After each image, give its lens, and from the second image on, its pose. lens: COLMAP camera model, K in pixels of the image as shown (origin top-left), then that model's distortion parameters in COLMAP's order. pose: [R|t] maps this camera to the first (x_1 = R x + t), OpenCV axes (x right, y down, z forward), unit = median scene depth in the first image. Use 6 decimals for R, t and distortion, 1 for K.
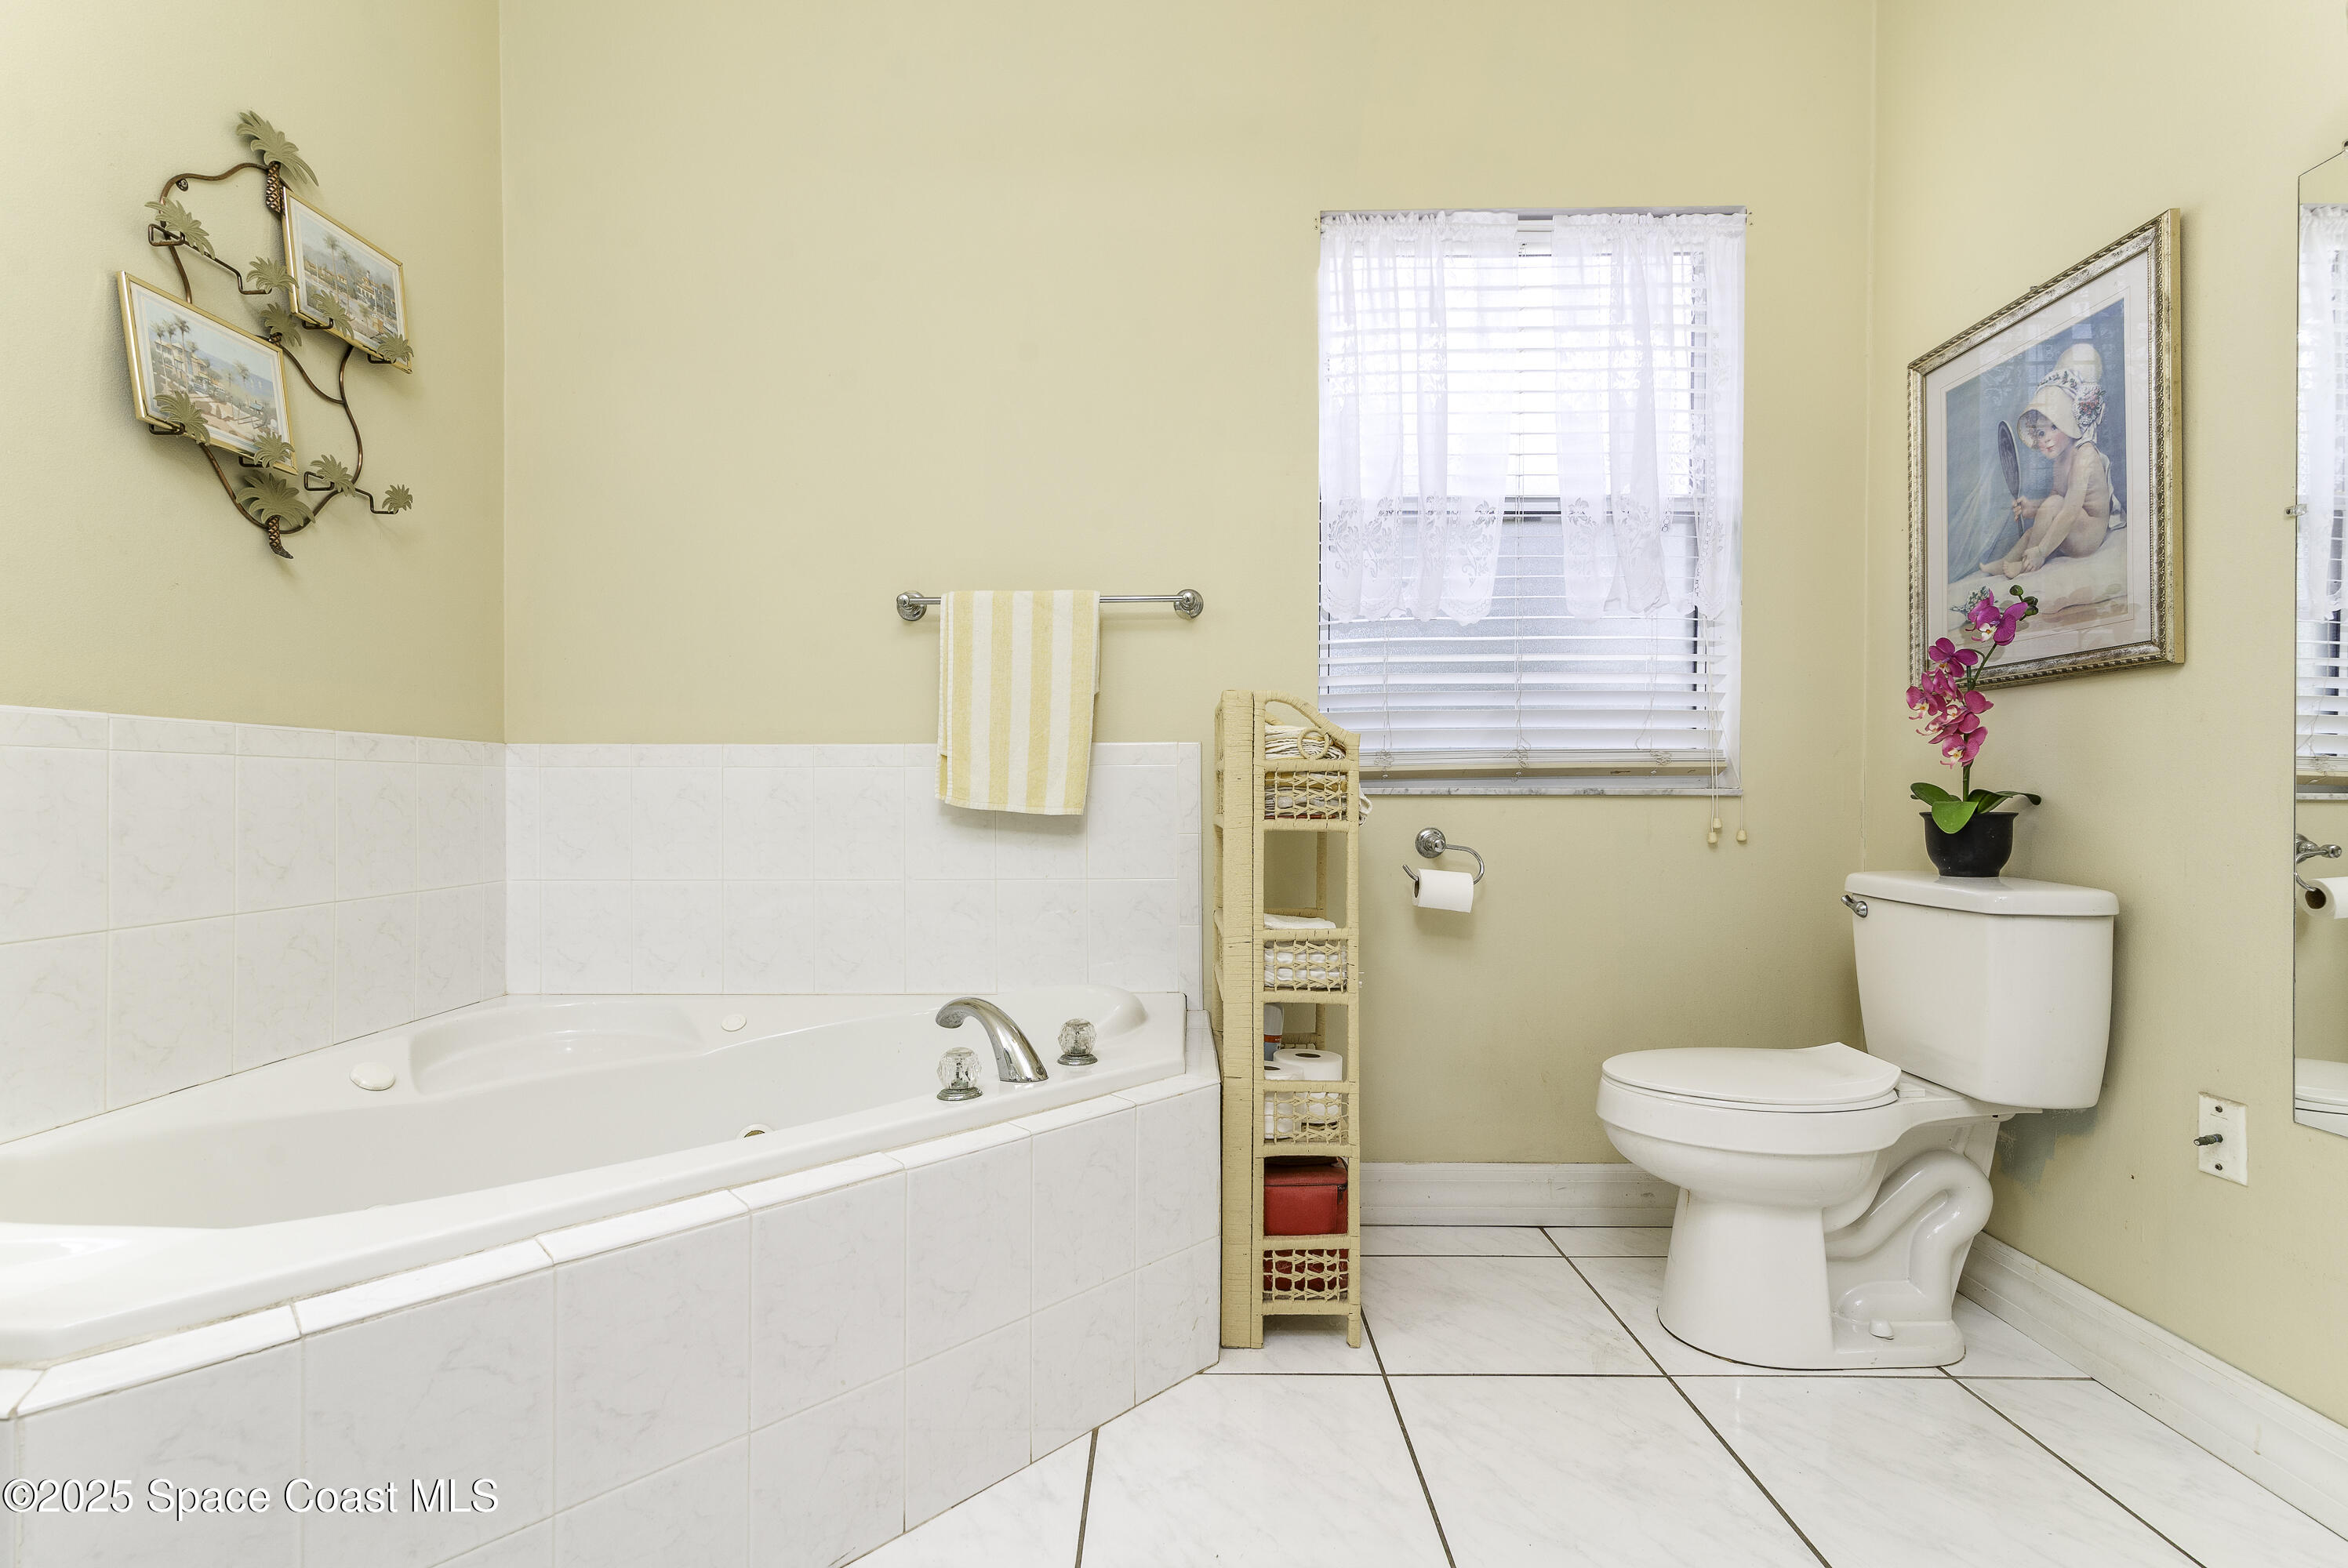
lens RADIAL K [[1080.6, 0, 1174.6], [0, 1080.6, 792.7], [0, 0, 1]] dist [0.006370, -0.001787]
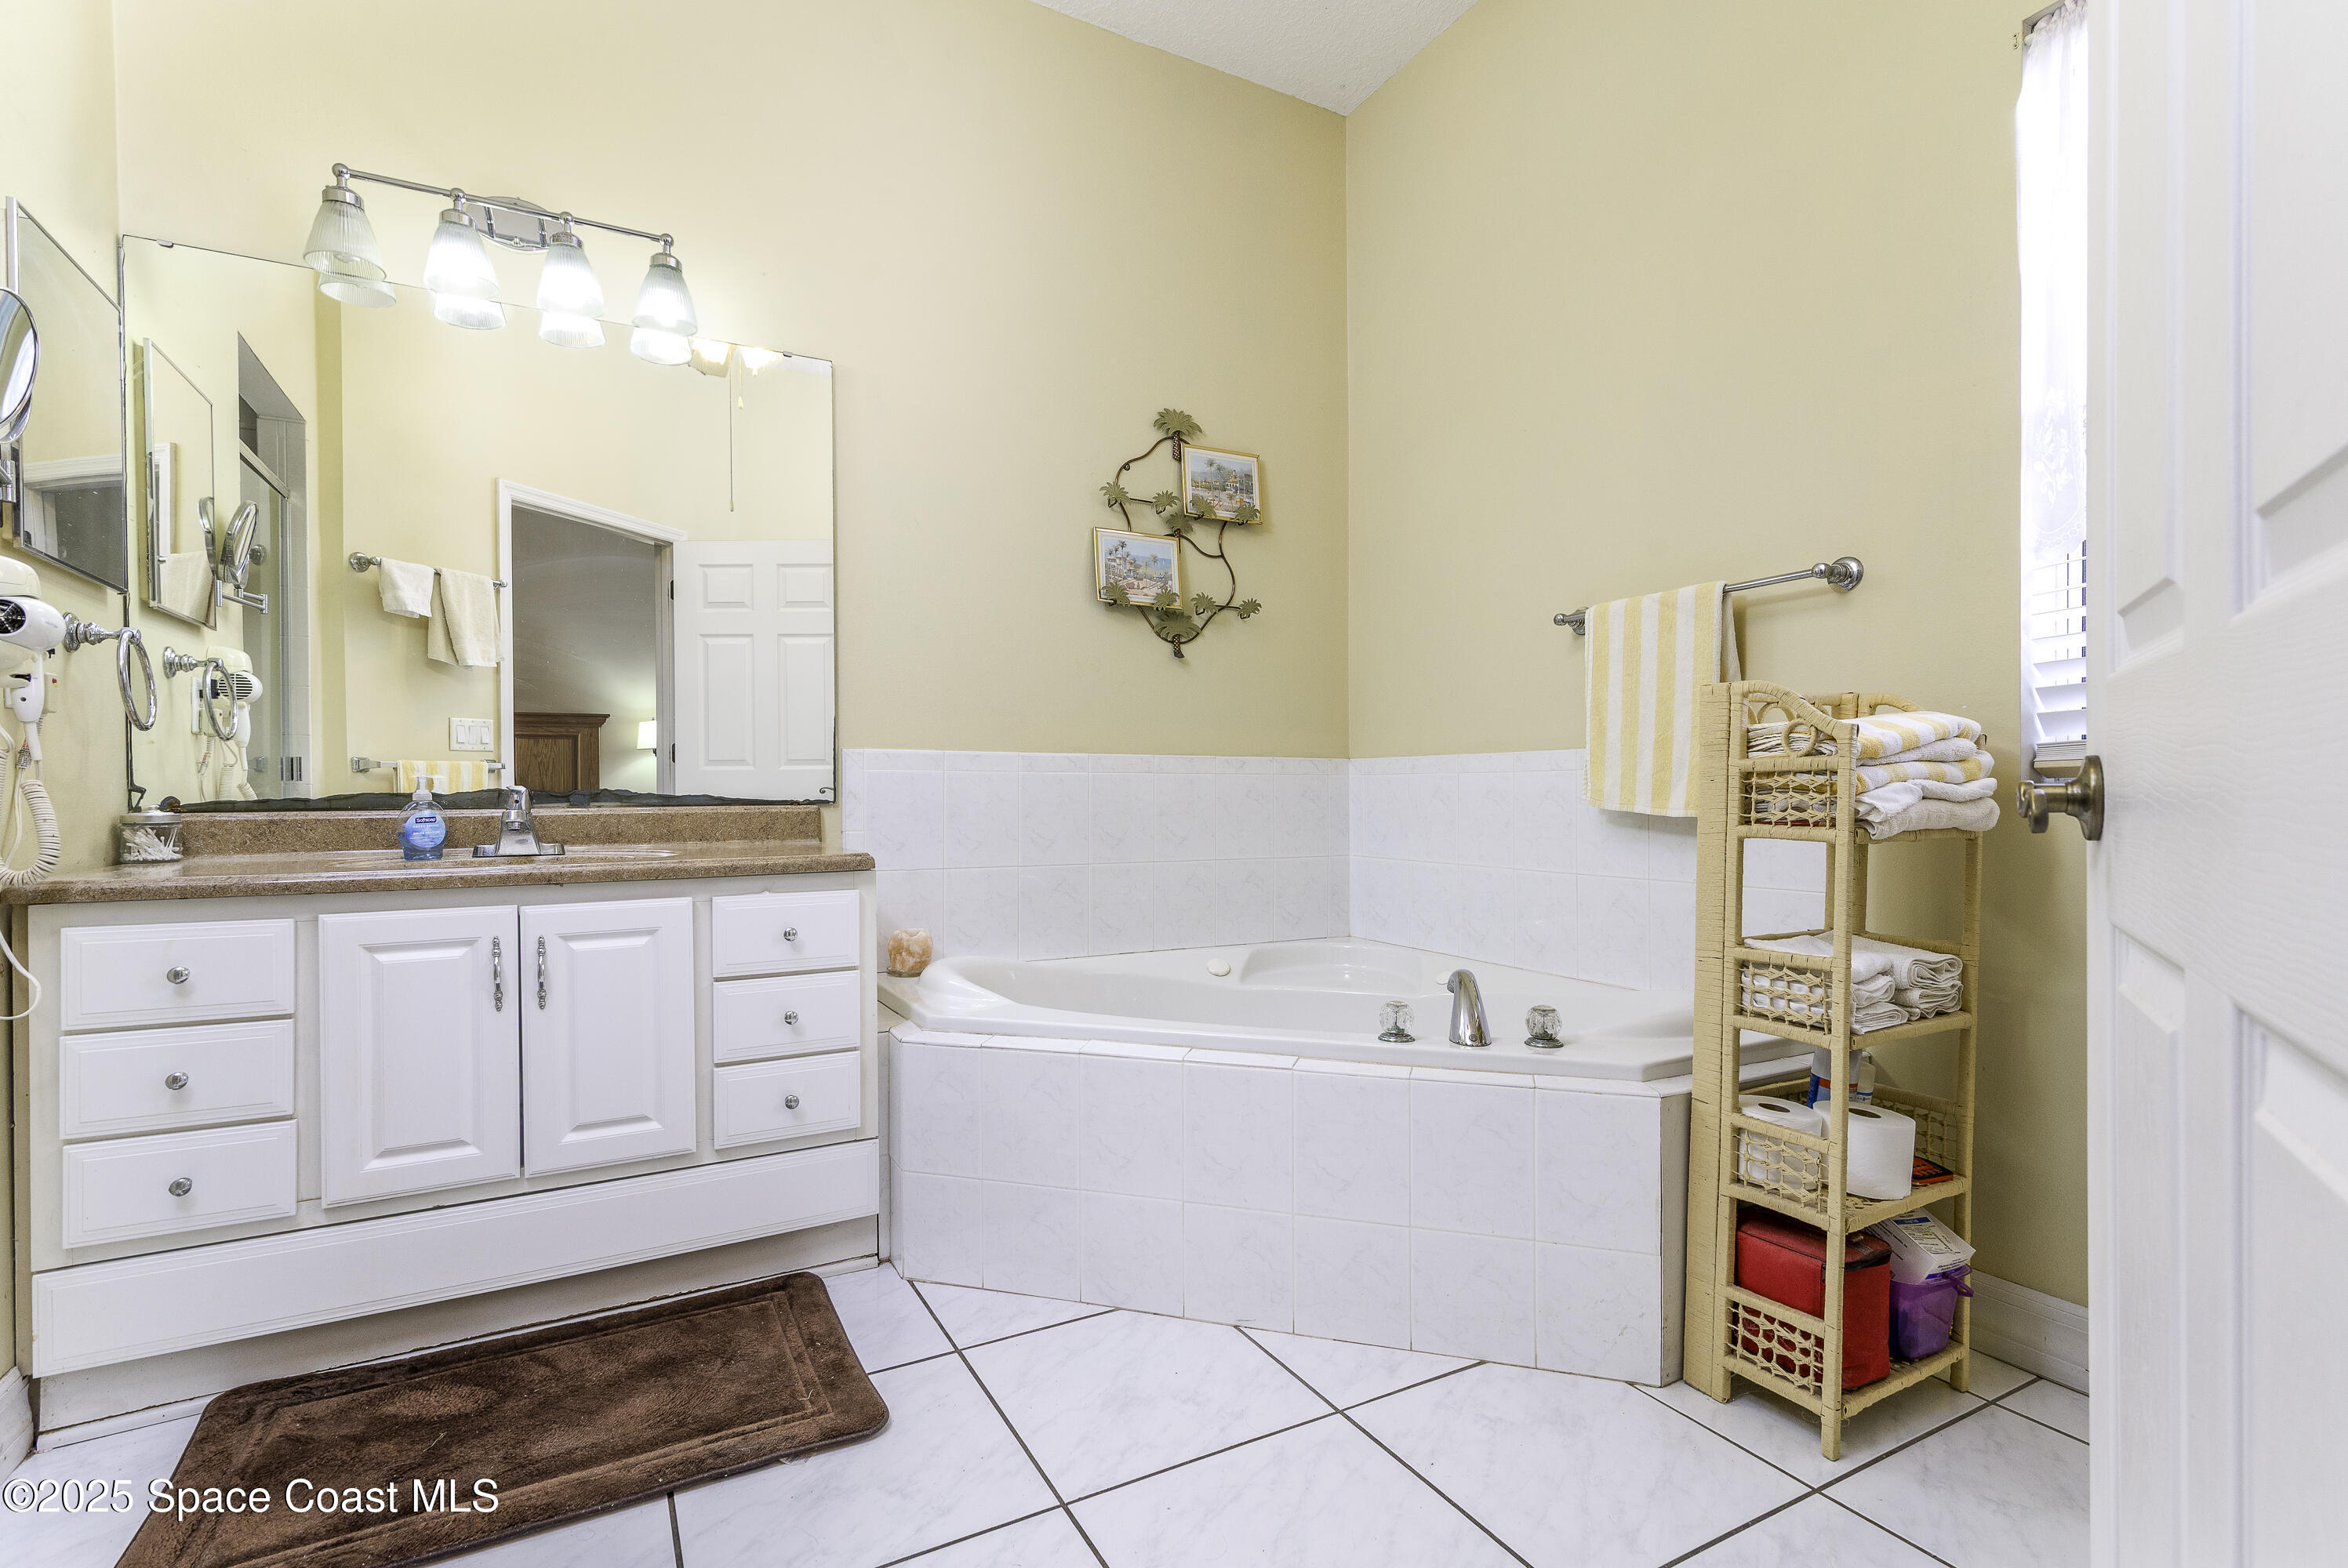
lens RADIAL K [[1080.6, 0, 1174.6], [0, 1080.6, 792.7], [0, 0, 1]] dist [0.006370, -0.001787]
pose [[0.483604, 0.000222, -0.875287, 0.653312], [0.001847, 0.999997, 0.001275, -0.004391], [0.875285, -0.002234, 0.483603, 0.152256]]
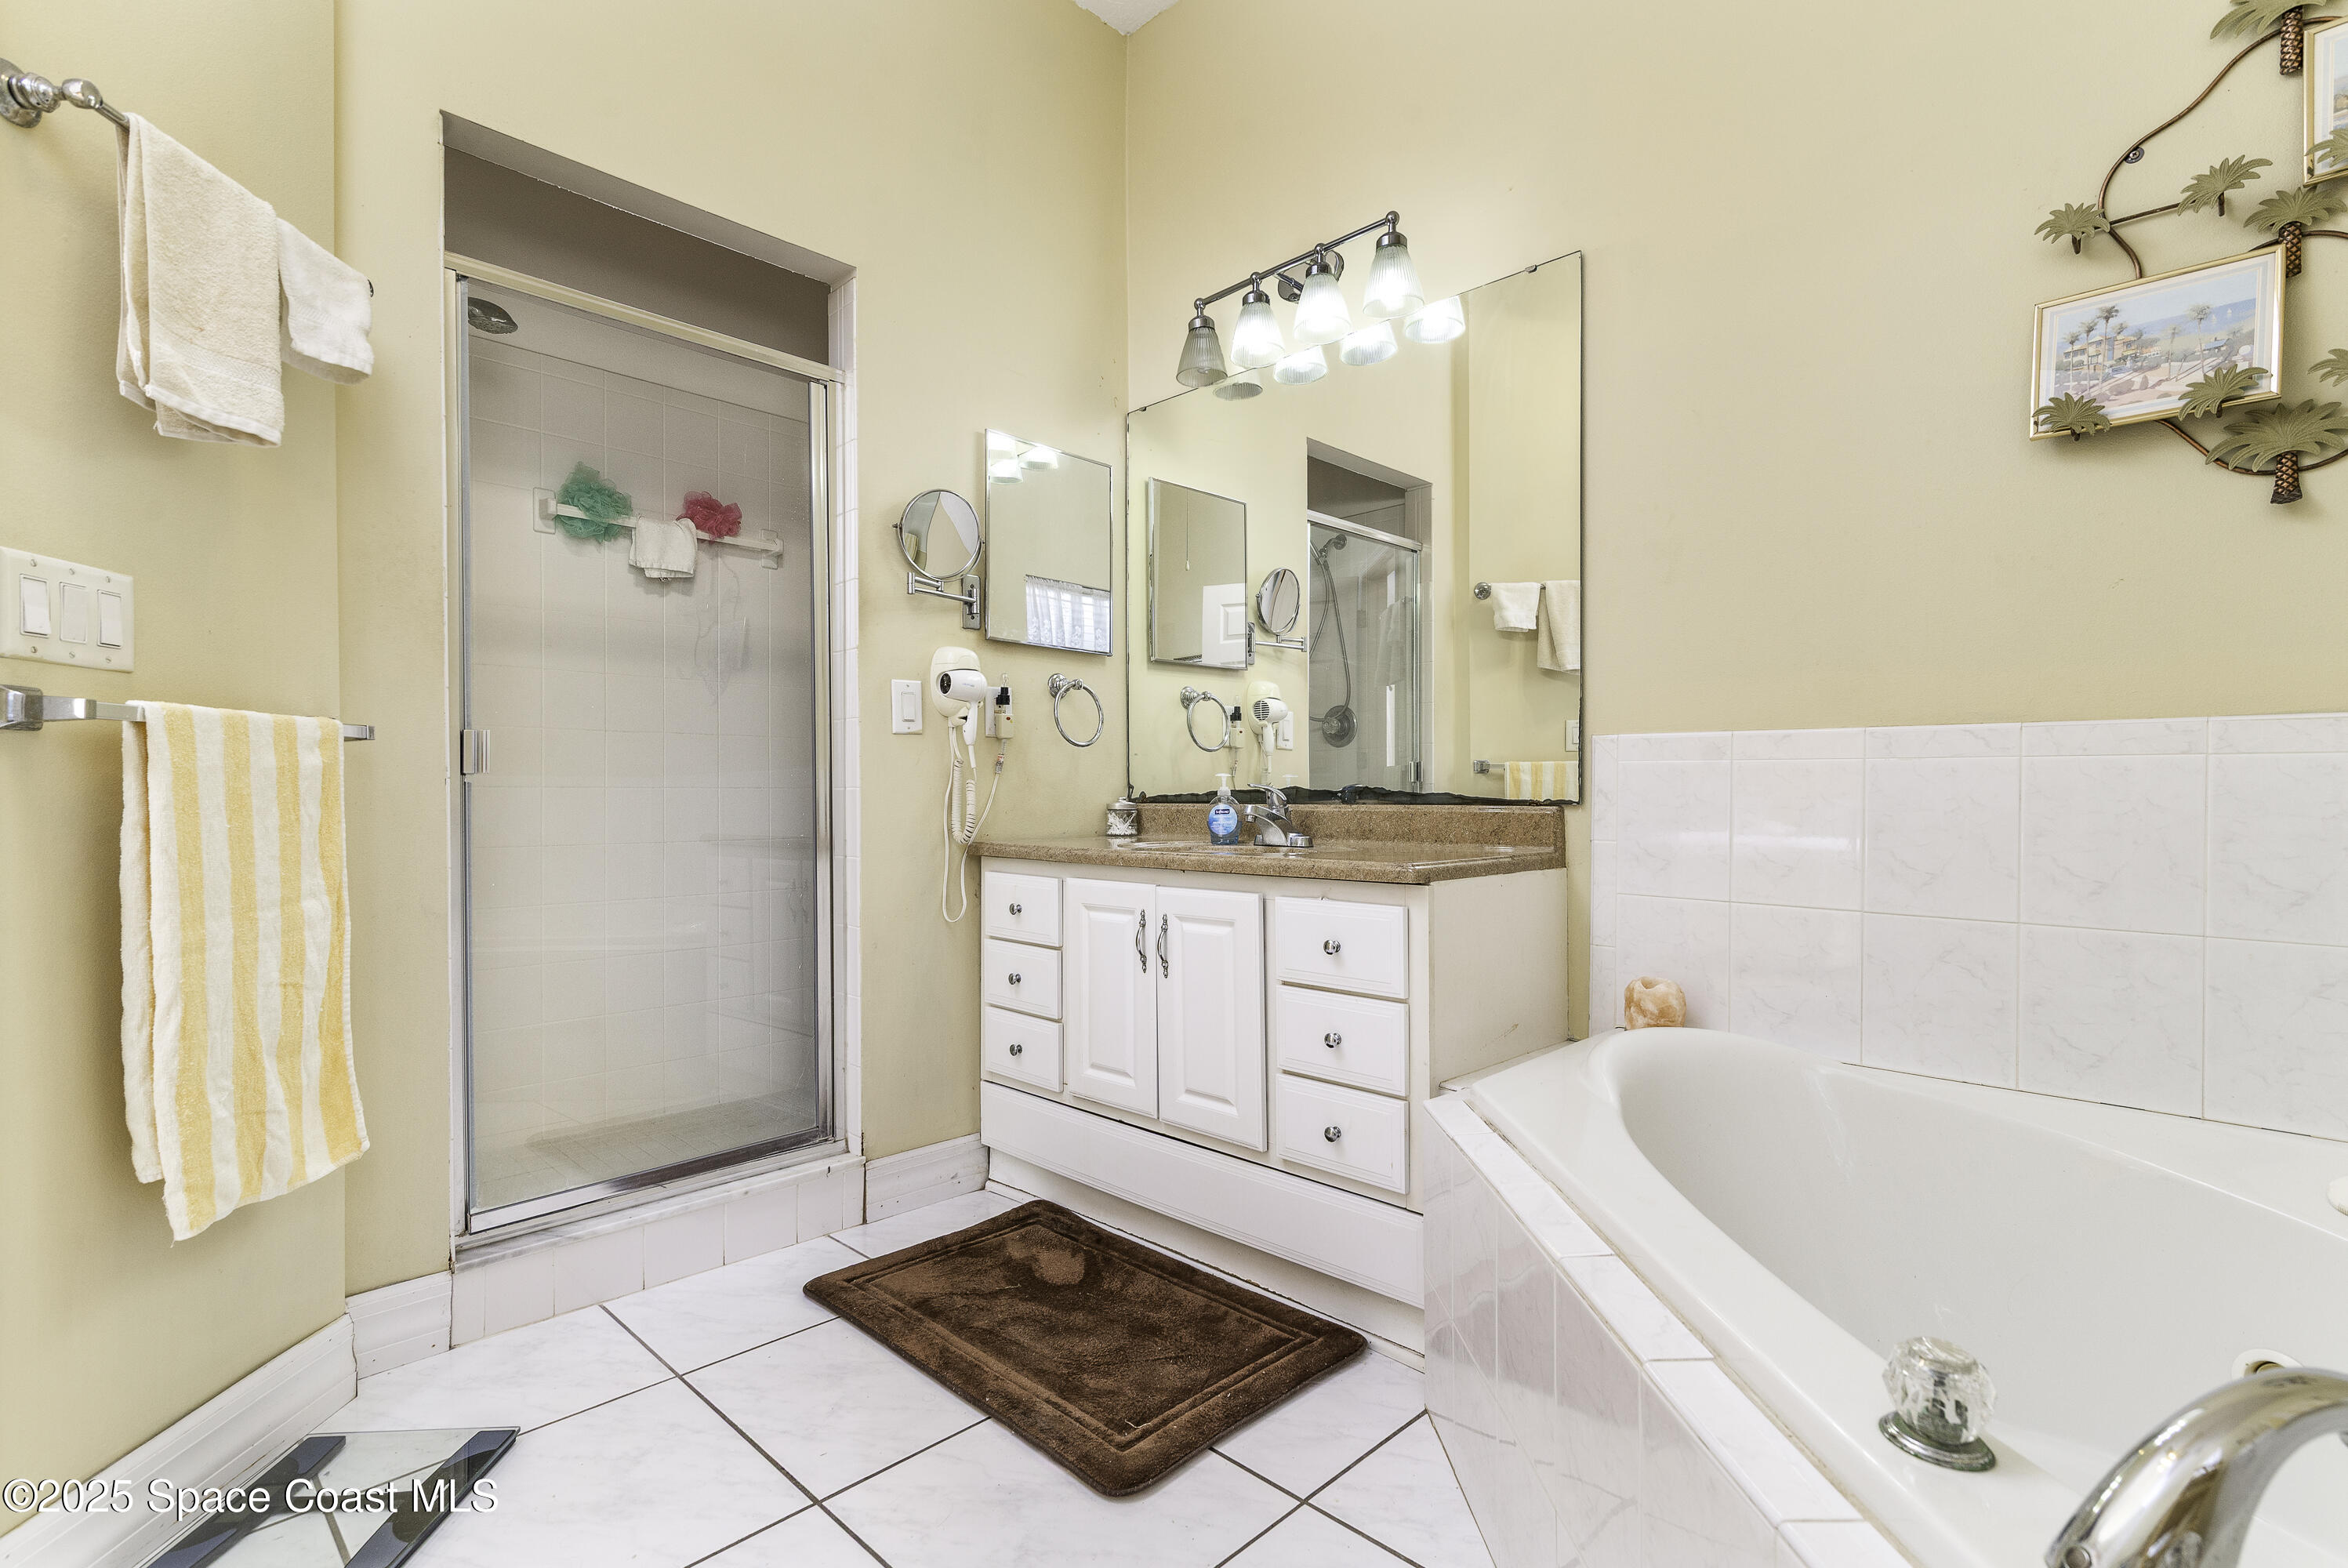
lens RADIAL K [[1094.9, 0, 1174.5], [0, 1094.9, 797.5], [0, 0, 1]] dist [0.006510, 0.000132]
pose [[-0.697593, 0.001830, -0.716492, 0.317845], [-0.003608, 0.999975, 0.006067, -0.002080], [0.716485, 0.006817, -0.697569, 0.938814]]
